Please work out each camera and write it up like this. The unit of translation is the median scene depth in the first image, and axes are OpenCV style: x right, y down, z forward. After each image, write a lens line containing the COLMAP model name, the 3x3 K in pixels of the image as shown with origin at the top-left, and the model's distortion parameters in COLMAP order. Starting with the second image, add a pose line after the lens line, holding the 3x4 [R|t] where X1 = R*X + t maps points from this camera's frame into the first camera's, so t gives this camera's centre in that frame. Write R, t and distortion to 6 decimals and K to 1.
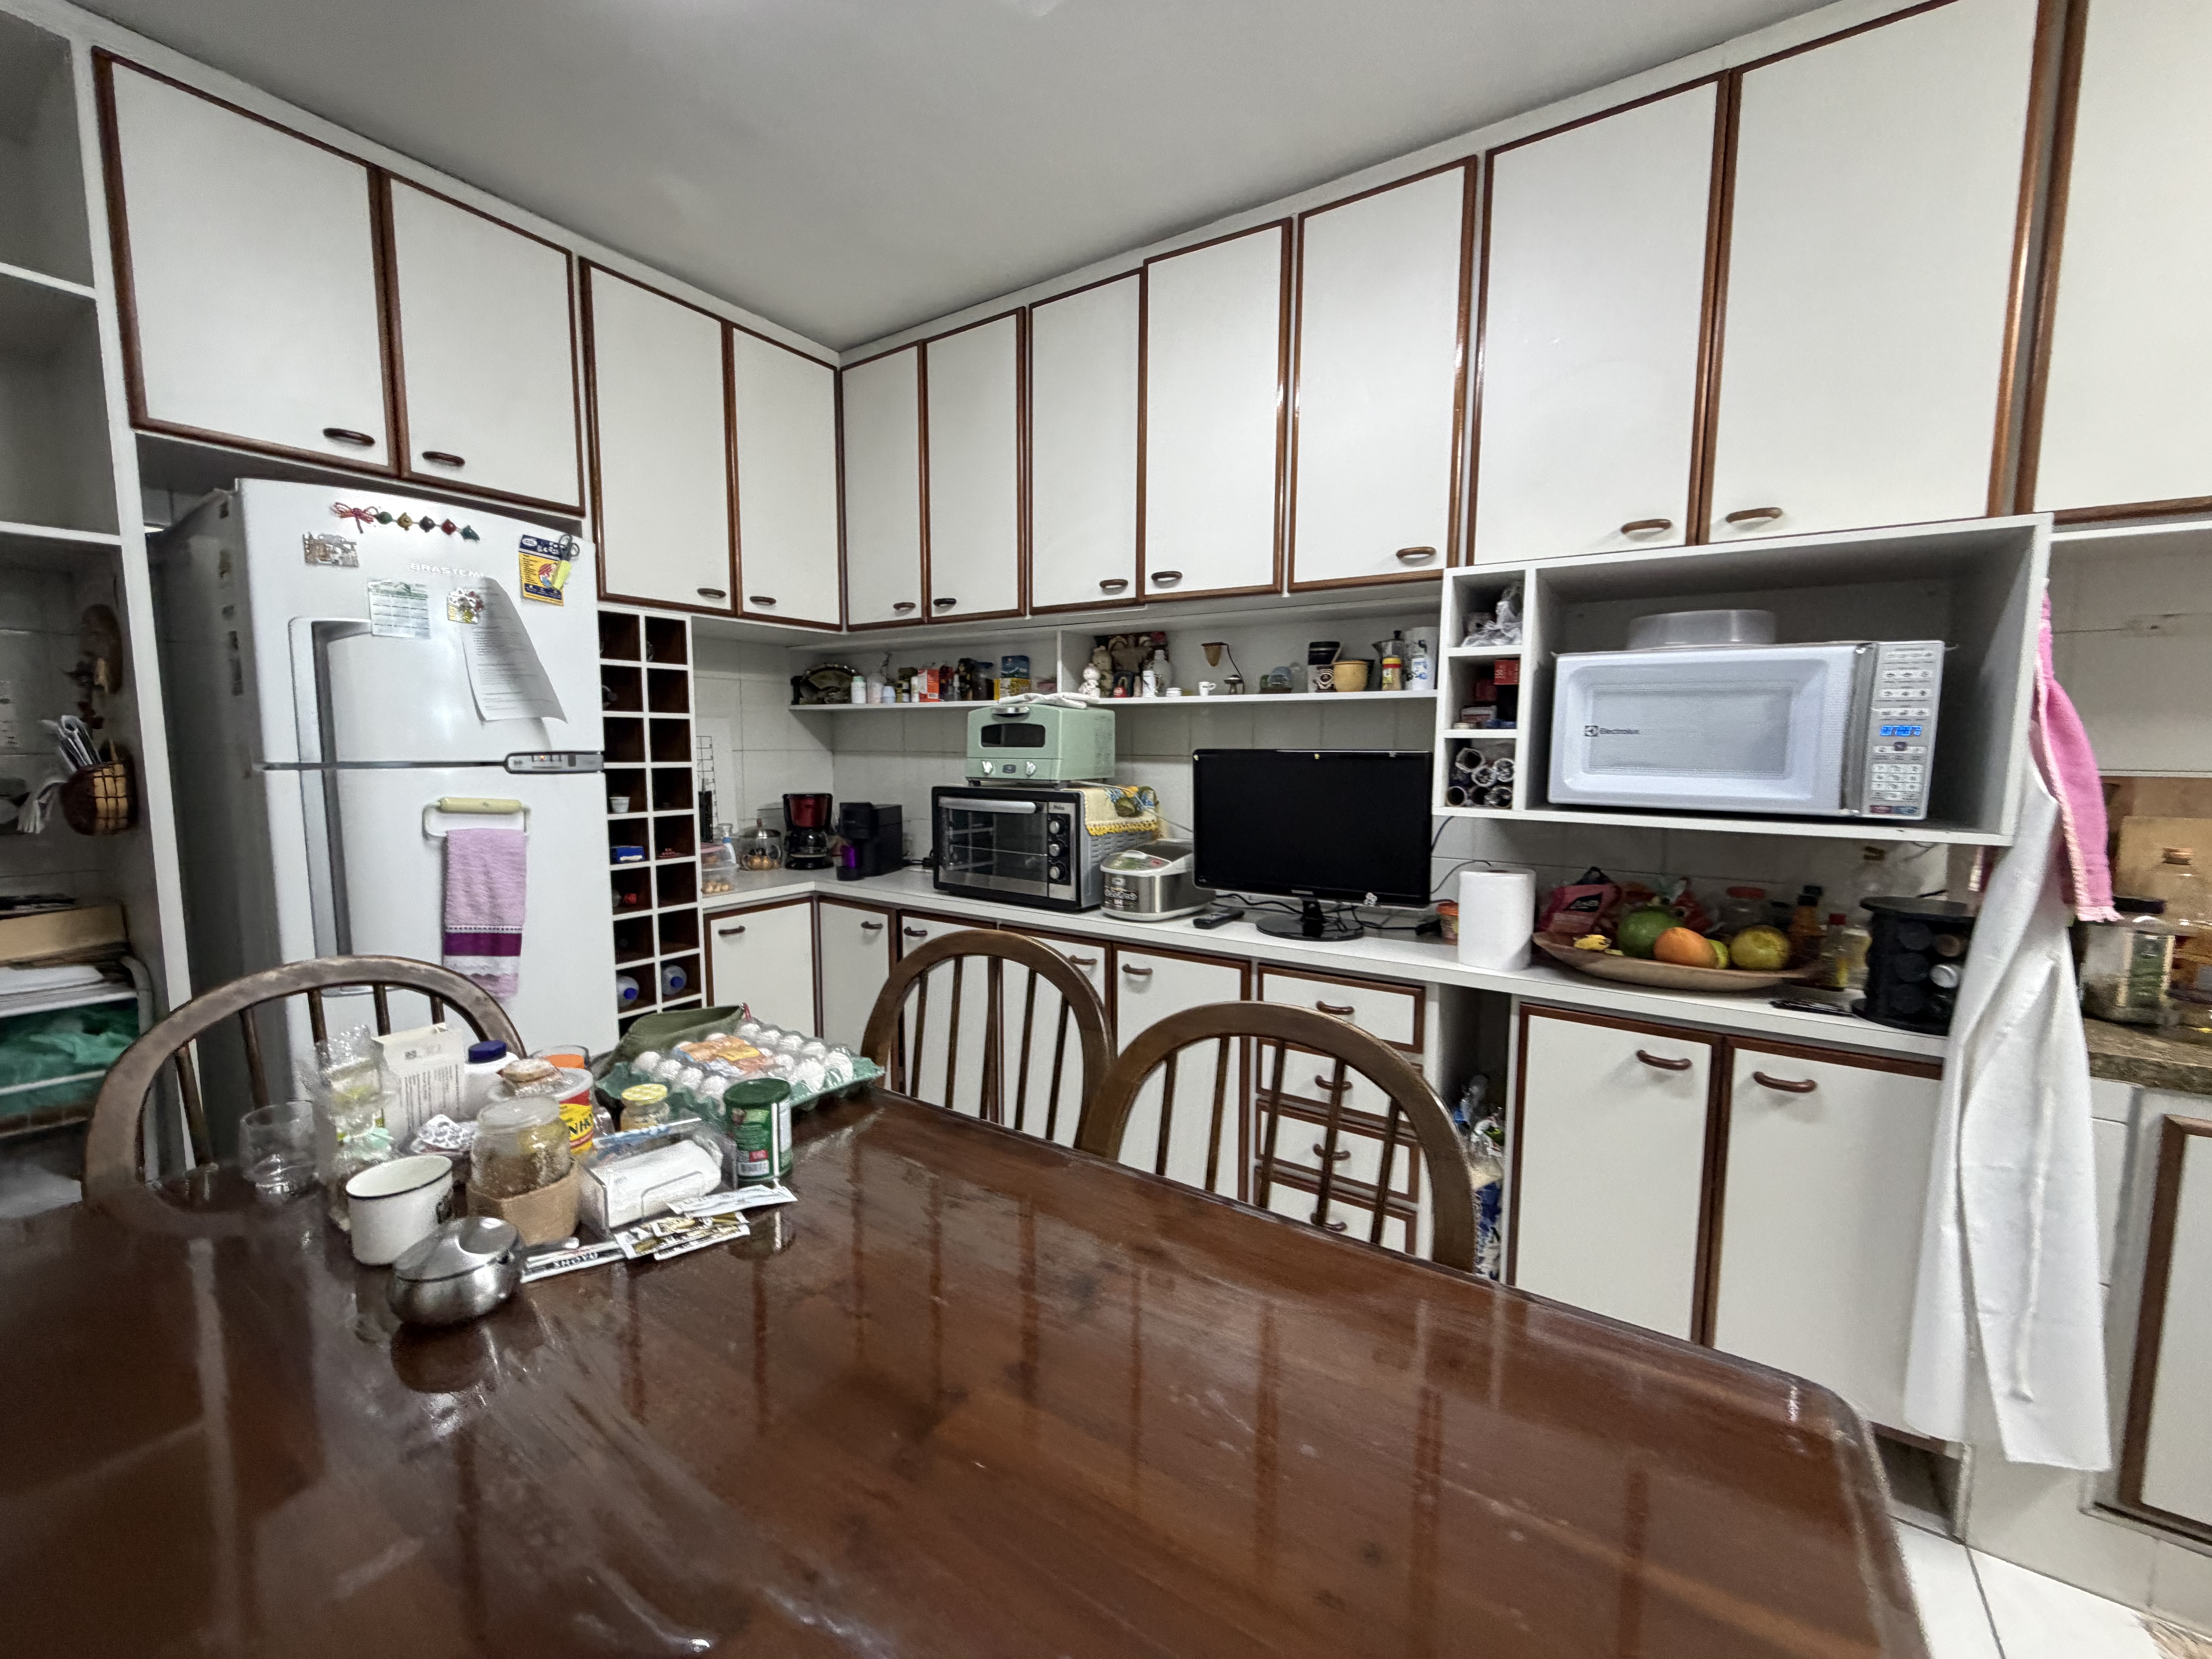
lens RADIAL K [[883.4, 0, 1099.0], [0, 883.4, 826.8], [0, 0, 1]] dist [-0.000389, -0.000160]
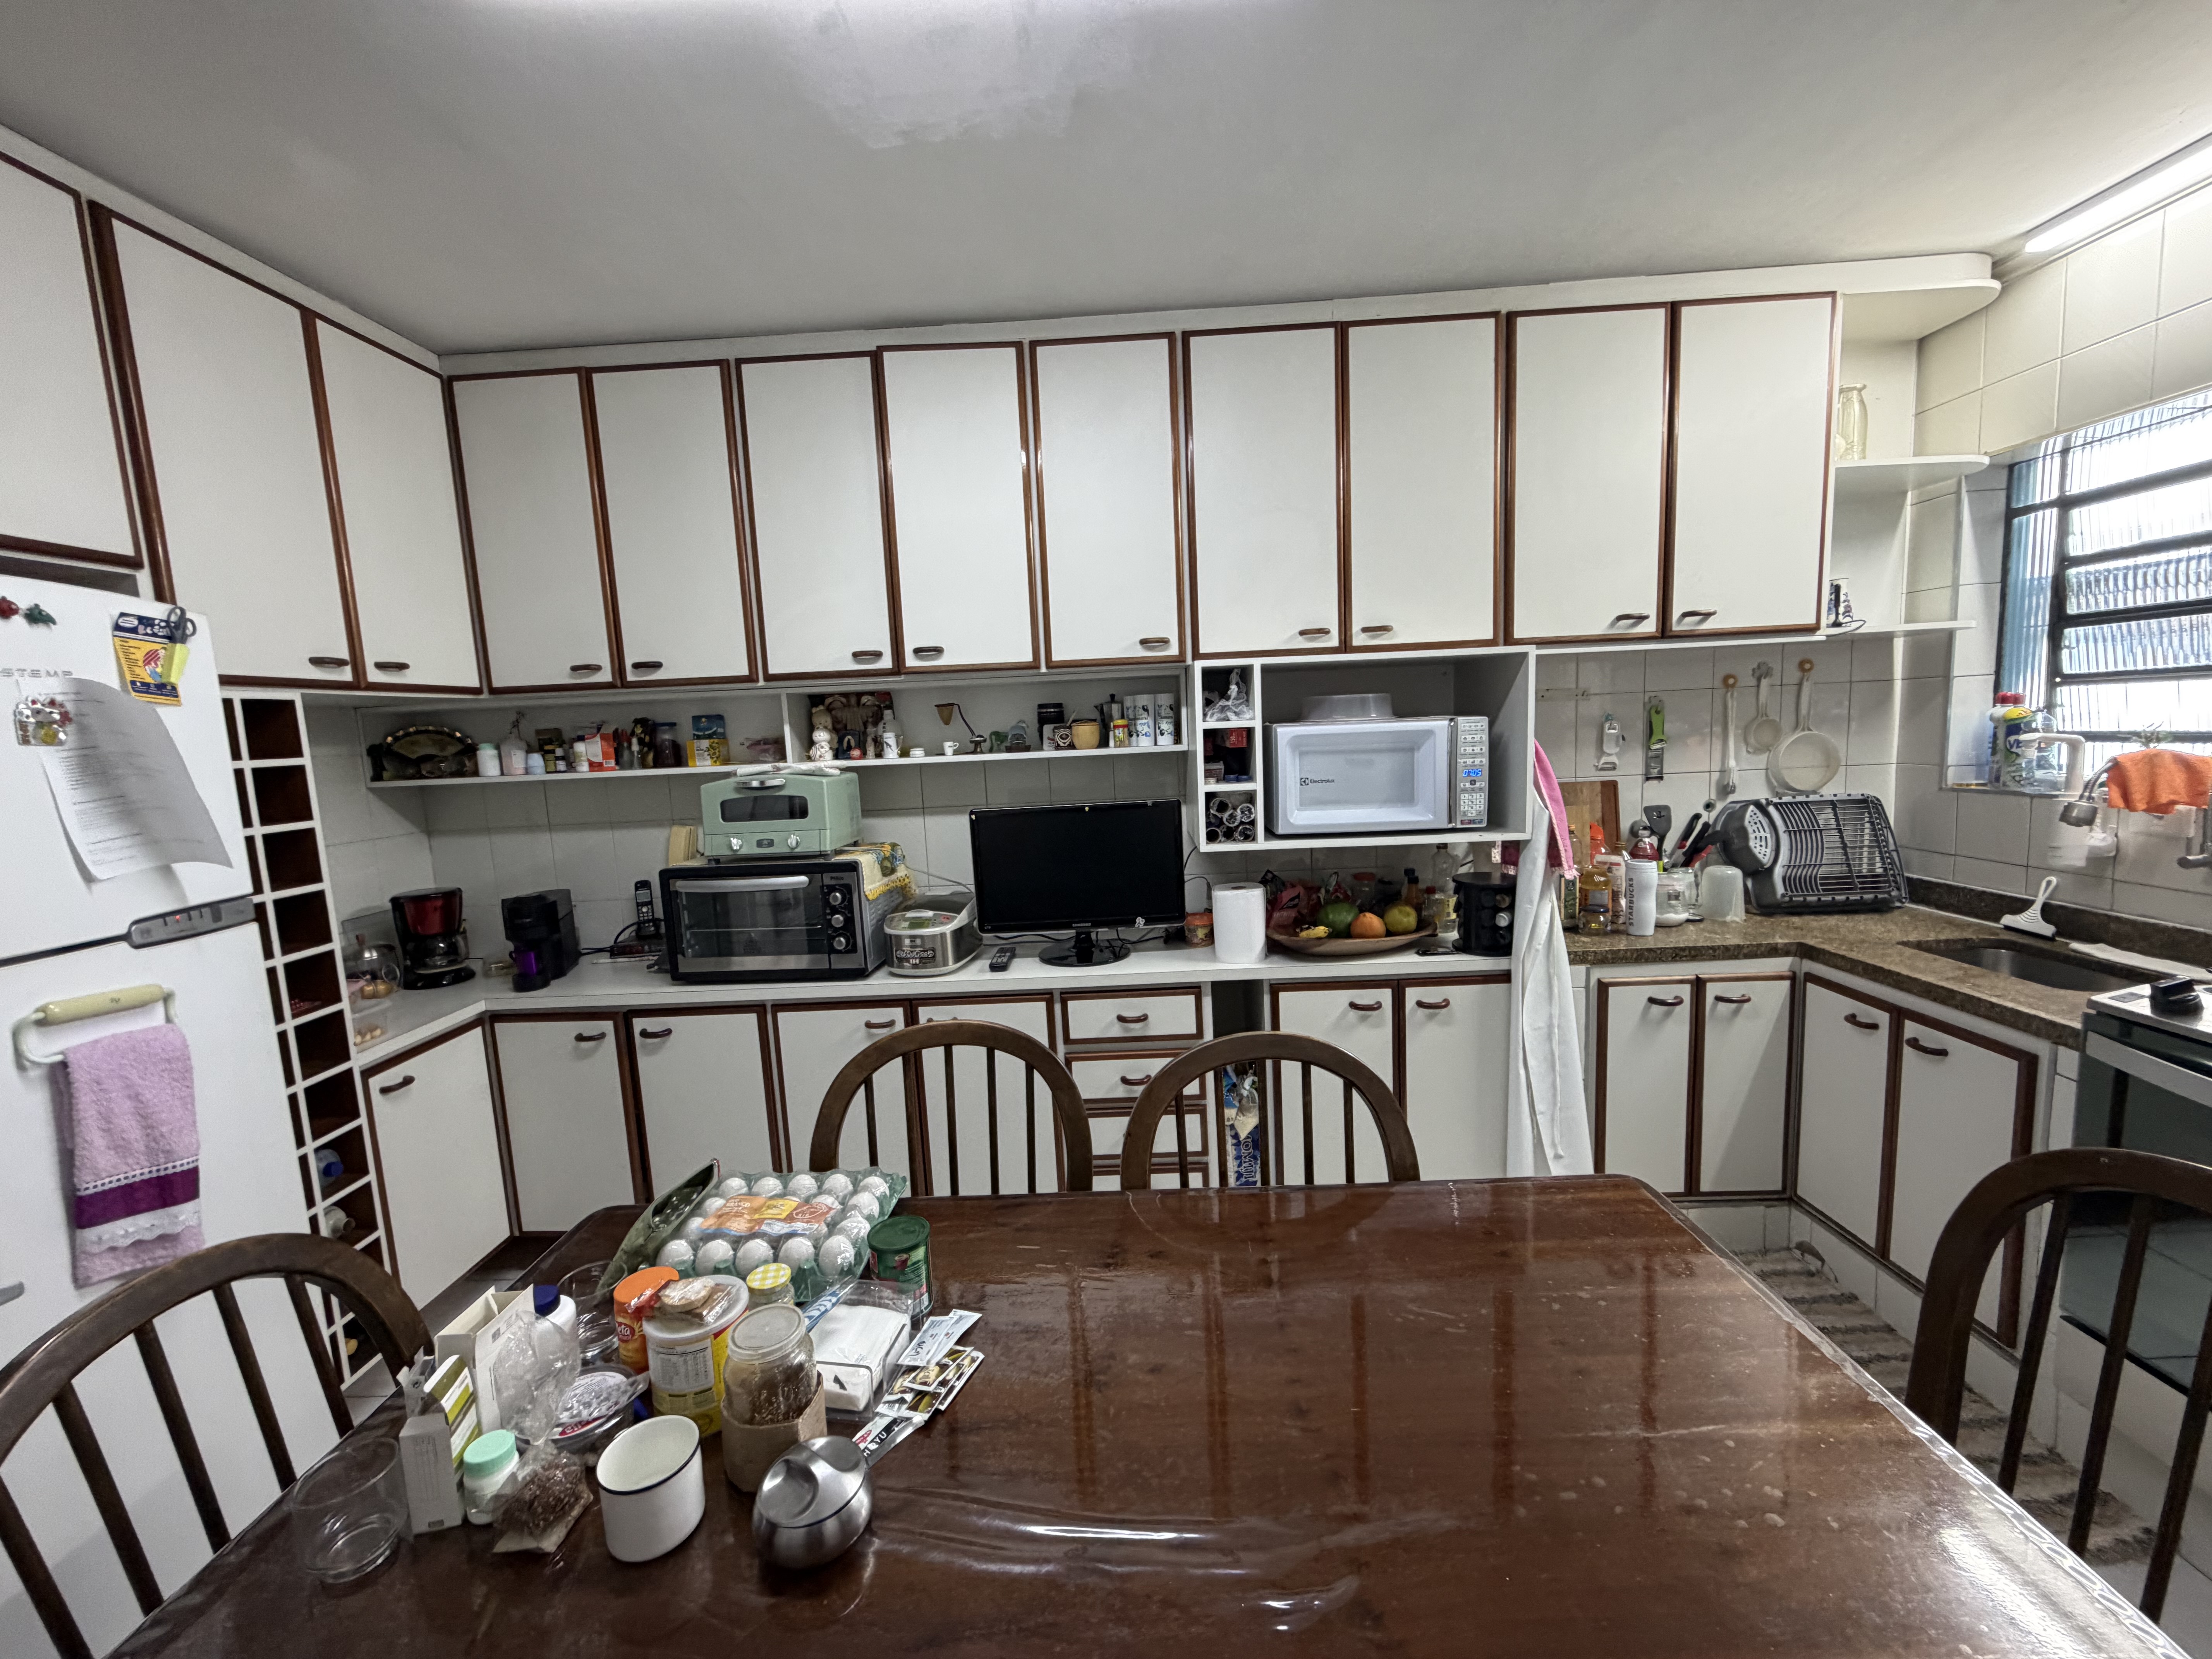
lens RADIAL K [[883.4, 0, 1100.5], [0, 883.4, 827.2], [0, 0, 1]] dist [-0.000389, -0.000160]
pose [[0.846155, -0.108719, 0.521729, -0.350721], [0.105083, 0.993787, 0.036662, -0.096427], [-0.522474, 0.023803, 0.852323, -0.008699]]
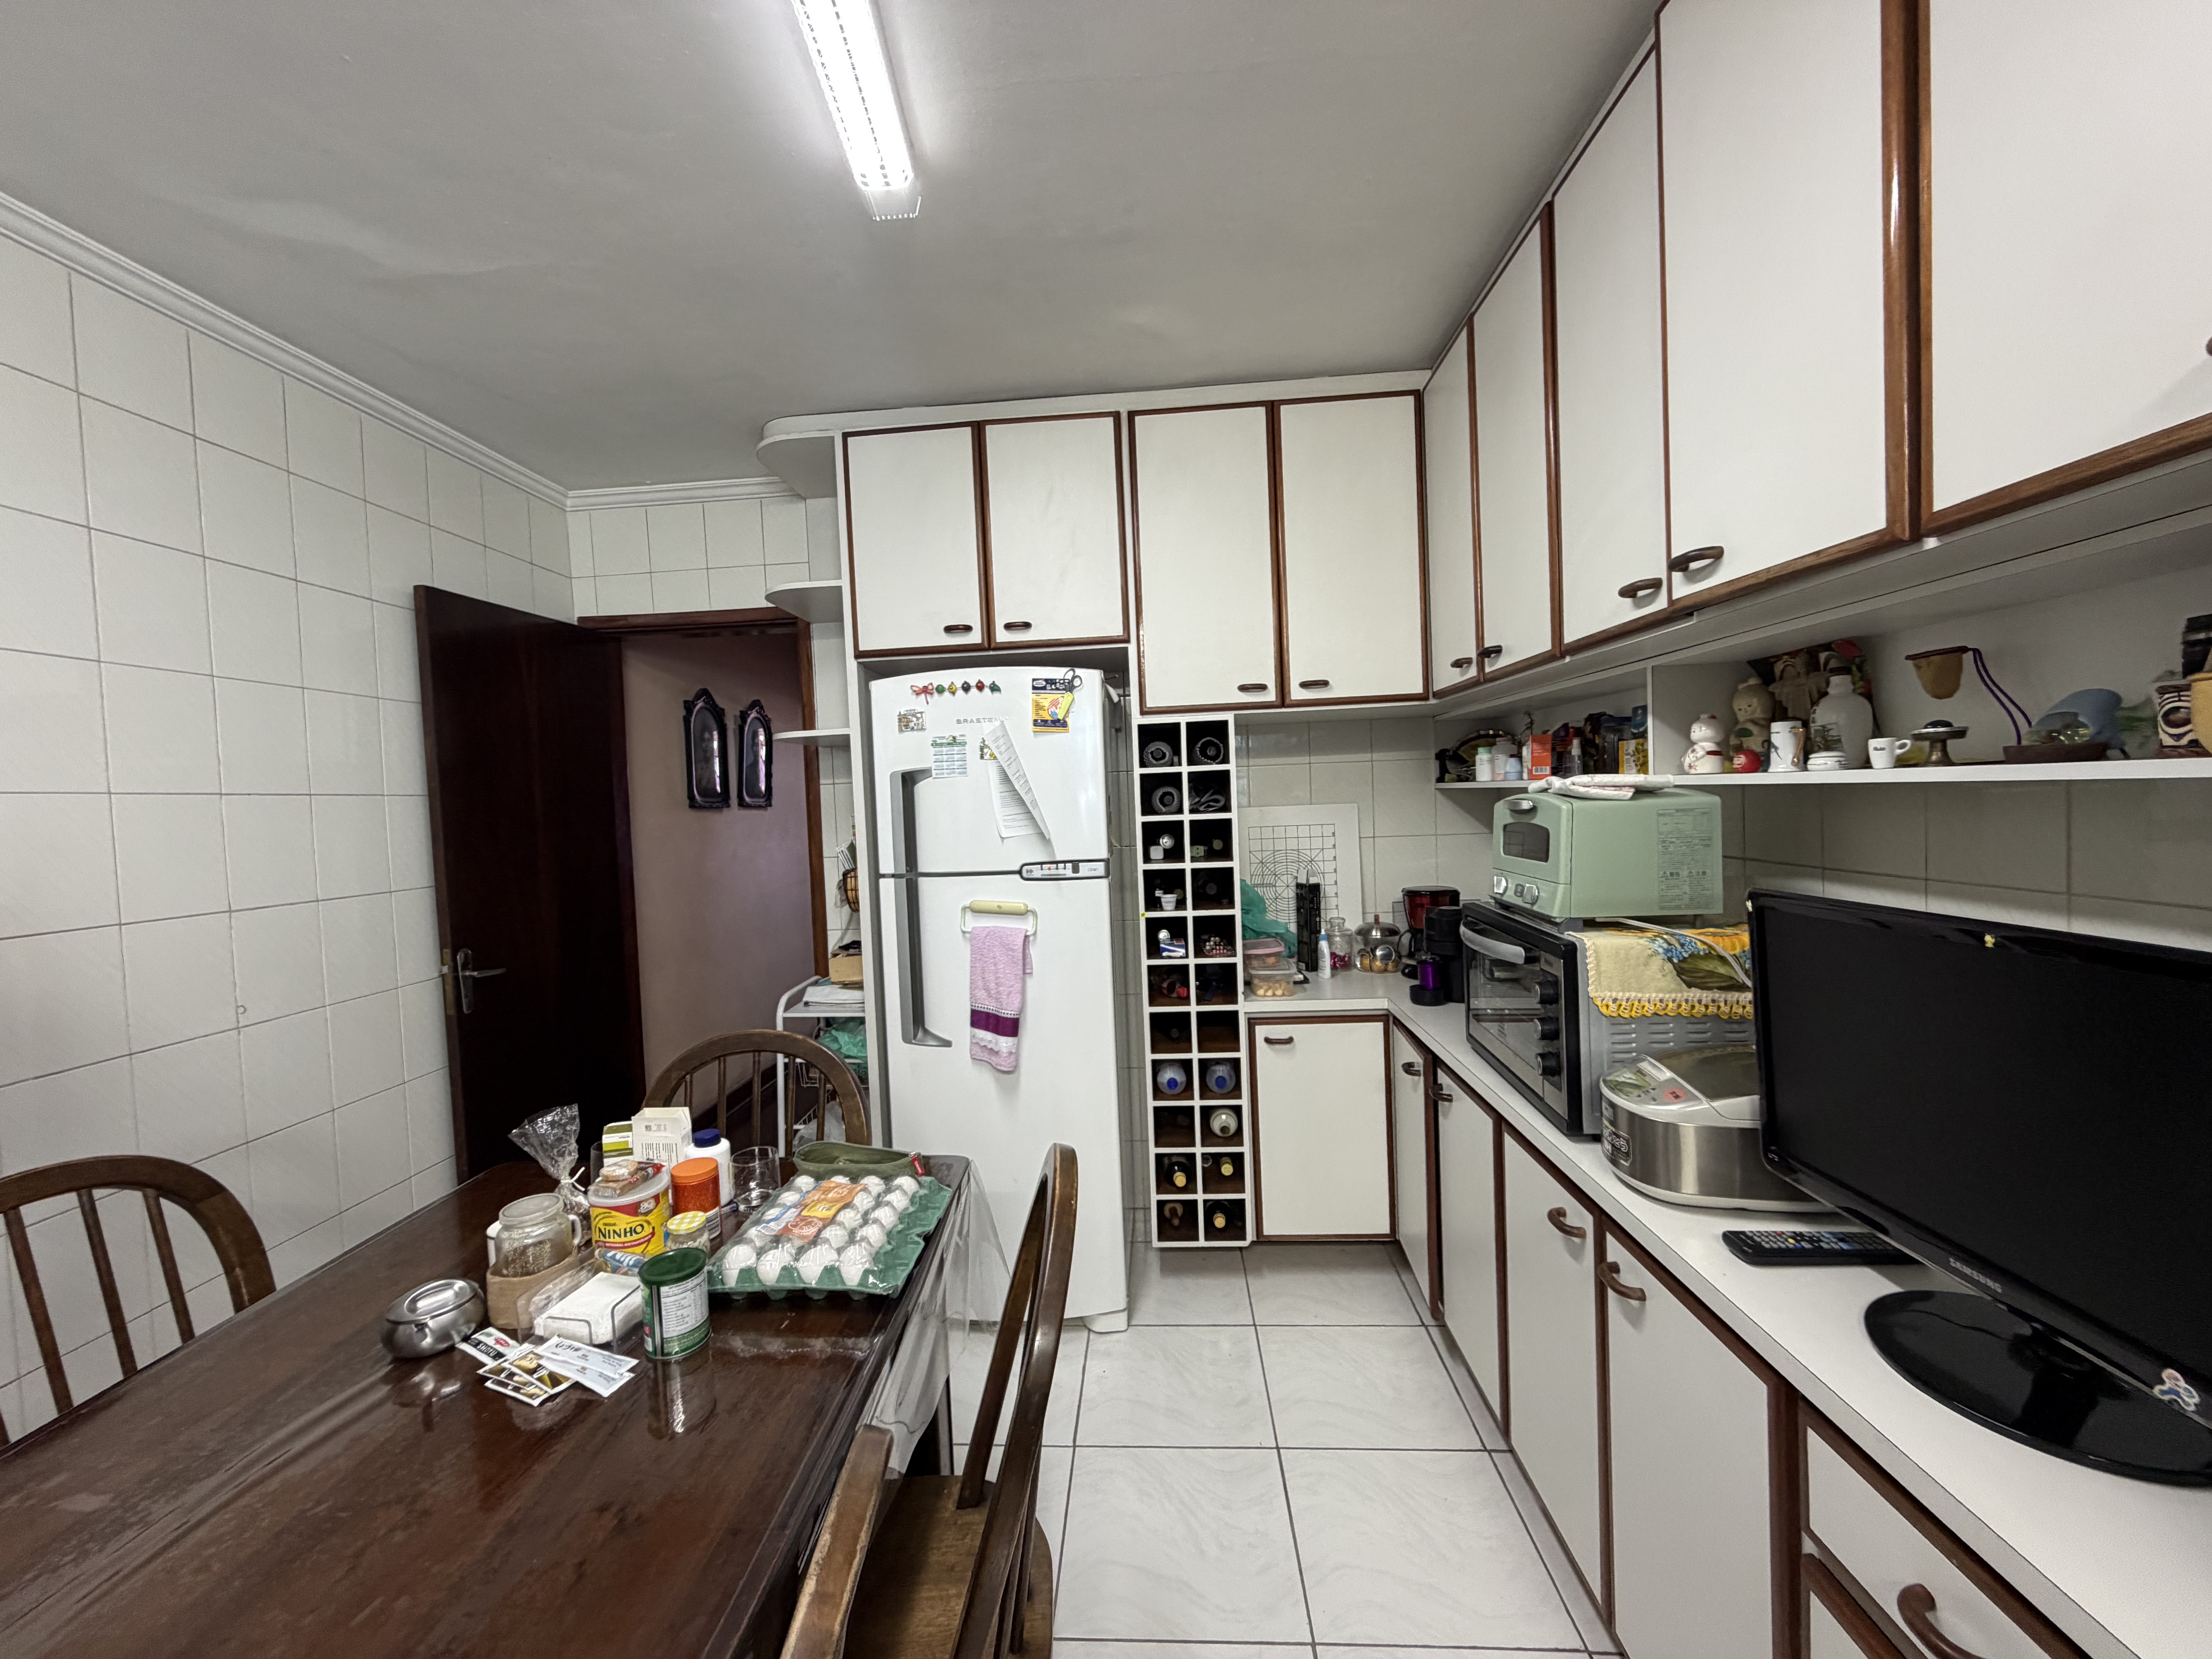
lens RADIAL K [[883.4, 0, 1098.0], [0, 883.4, 828.0], [0, 0, 1]] dist [-0.000389, -0.000160]
pose [[0.502774, 0.003941, -0.864409, 0.383263], [-0.038985, 0.999076, -0.018119, -0.106723], [0.863539, 0.042809, 0.502462, 0.460976]]
